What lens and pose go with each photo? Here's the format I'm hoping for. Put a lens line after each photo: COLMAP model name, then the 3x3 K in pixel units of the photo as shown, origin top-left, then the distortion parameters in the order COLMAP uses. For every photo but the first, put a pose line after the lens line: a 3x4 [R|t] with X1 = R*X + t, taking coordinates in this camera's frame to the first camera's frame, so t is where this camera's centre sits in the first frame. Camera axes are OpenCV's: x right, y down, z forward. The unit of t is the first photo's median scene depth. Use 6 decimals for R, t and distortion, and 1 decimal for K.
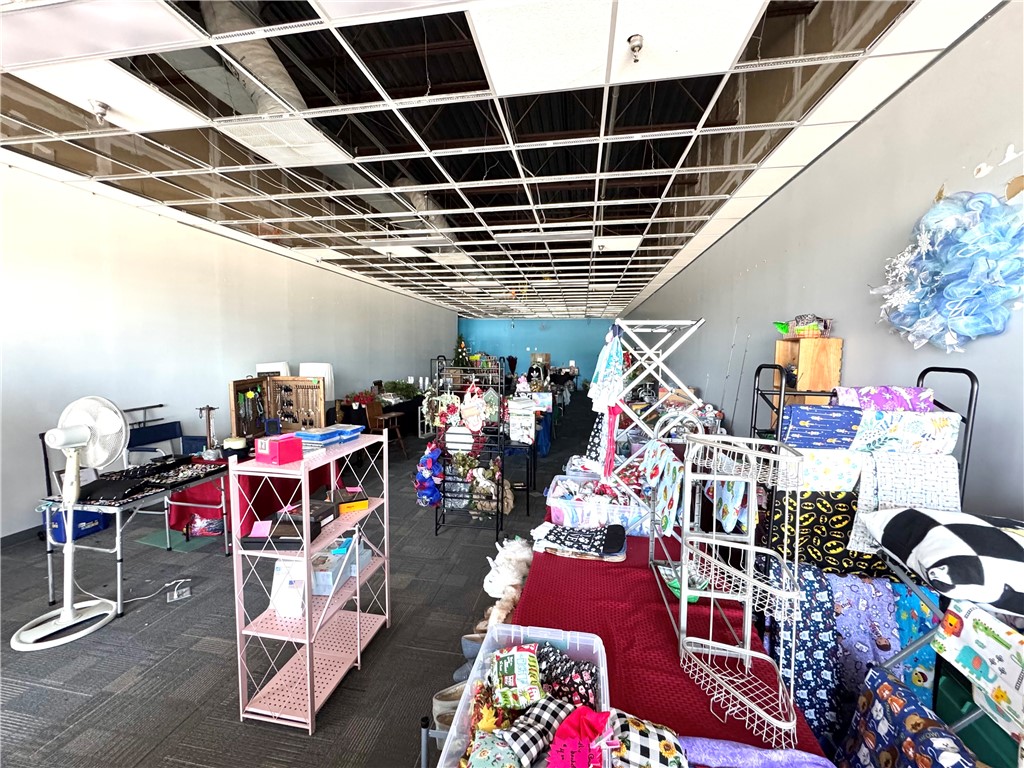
lens RADIAL K [[409.3, 0, 510.7], [0, 409.3, 384.9], [0, 0, 1]] dist [-0.002744, 0.000001]
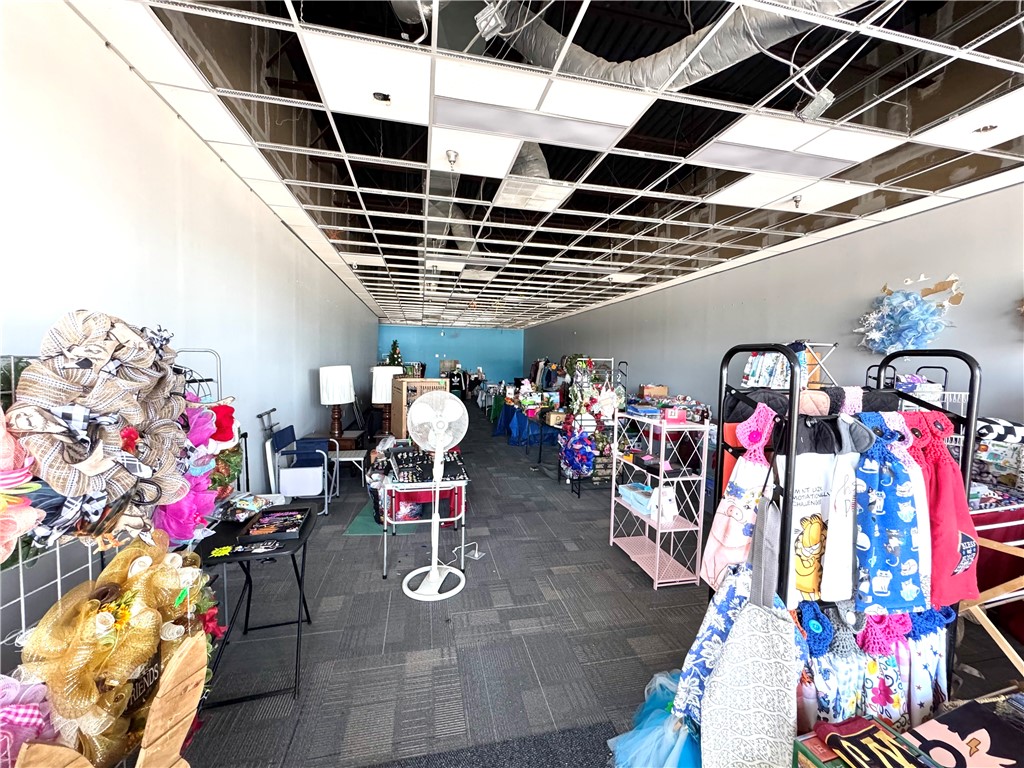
lens RADIAL K [[409.3, 0, 514.5], [0, 409.3, 385.3], [0, 0, 1]] dist [-0.002744, 0.000001]
pose [[0.925632, -0.012939, 0.378203, -1.115919], [0.019073, 0.999740, -0.012478, 0.026880], [-0.377943, 0.018763, 0.925639, -0.174784]]
